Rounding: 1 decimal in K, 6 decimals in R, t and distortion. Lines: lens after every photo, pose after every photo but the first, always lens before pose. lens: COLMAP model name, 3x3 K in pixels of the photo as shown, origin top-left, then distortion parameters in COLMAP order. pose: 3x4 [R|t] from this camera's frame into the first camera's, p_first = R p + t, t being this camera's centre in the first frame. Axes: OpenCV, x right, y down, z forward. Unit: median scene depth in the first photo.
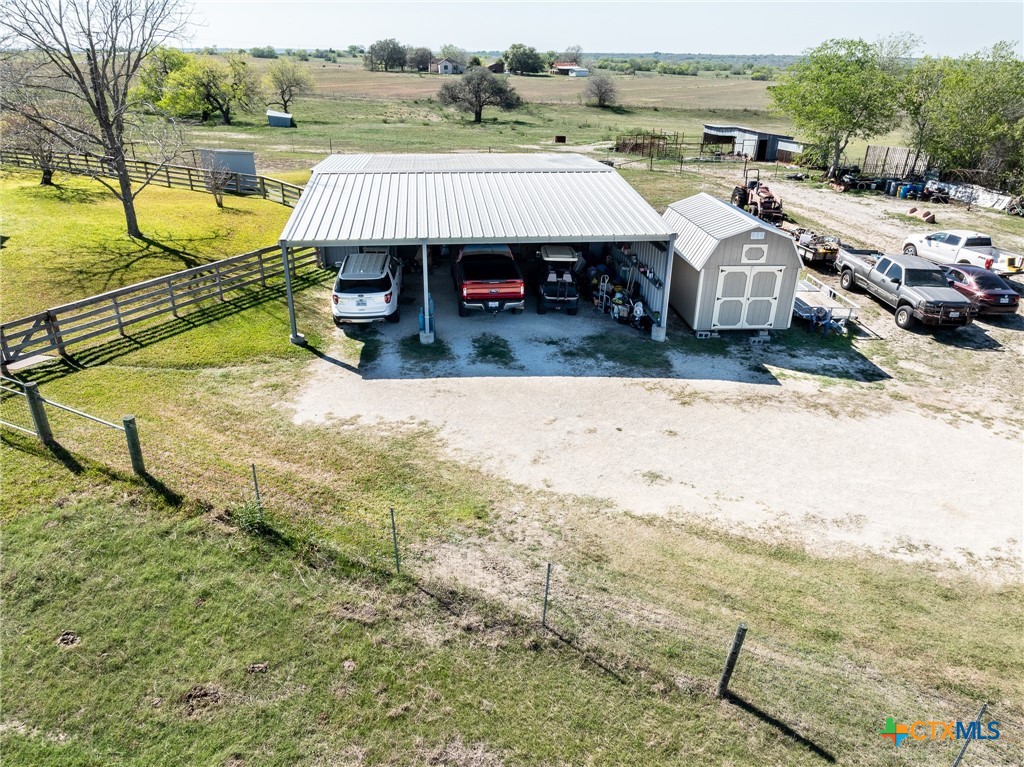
lens RADIAL K [[728.1, 0, 512.0], [0, 728.1, 383.5], [0, 0, 1]] dist [-0.016966, 0.005423]
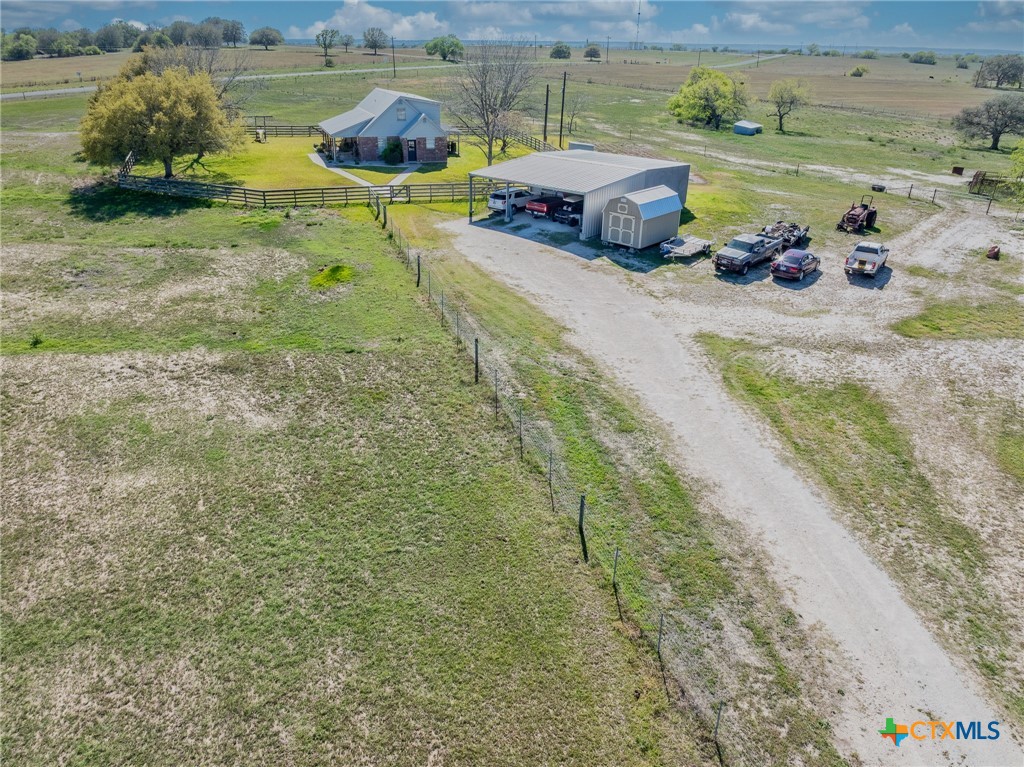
lens RADIAL K [[728.1, 0, 512.0], [0, 728.1, 383.5], [0, 0, 1]] dist [-0.016966, 0.005423]
pose [[0.680677, 0.314013, -0.661872, 1.700251], [-0.312140, 0.941677, 0.125753, 0.147222], [0.662758, 0.120999, 0.738994, -0.781770]]
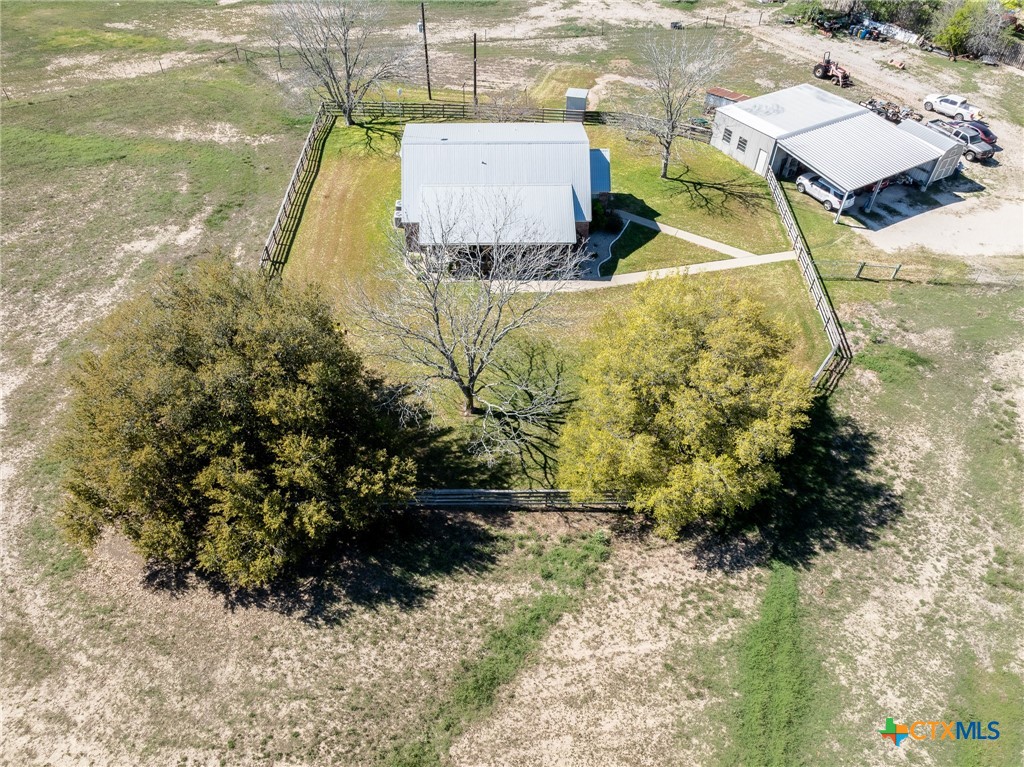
lens RADIAL K [[728.1, 0, 512.0], [0, 728.1, 383.5], [0, 0, 1]] dist [-0.016966, 0.005423]
pose [[0.908684, -0.294800, 0.295613, -2.212615], [0.169225, 0.907391, 0.384714, -0.707061], [-0.381650, -0.299558, 0.874419, -1.007881]]
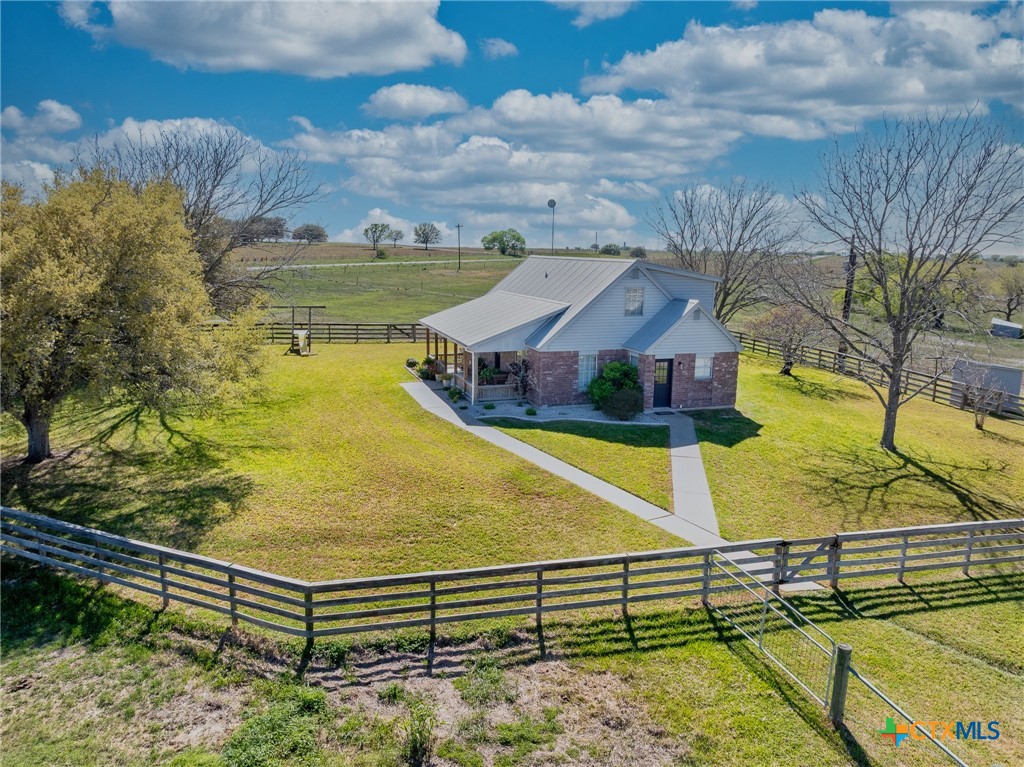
lens RADIAL K [[728.1, 0, 512.0], [0, 728.1, 383.5], [0, 0, 1]] dist [-0.016966, 0.005423]
pose [[0.660245, 0.138681, -0.738135, -0.239140], [-0.320774, 0.940725, -0.110181, -0.043368], [0.679102, 0.309521, 0.665595, 0.093587]]
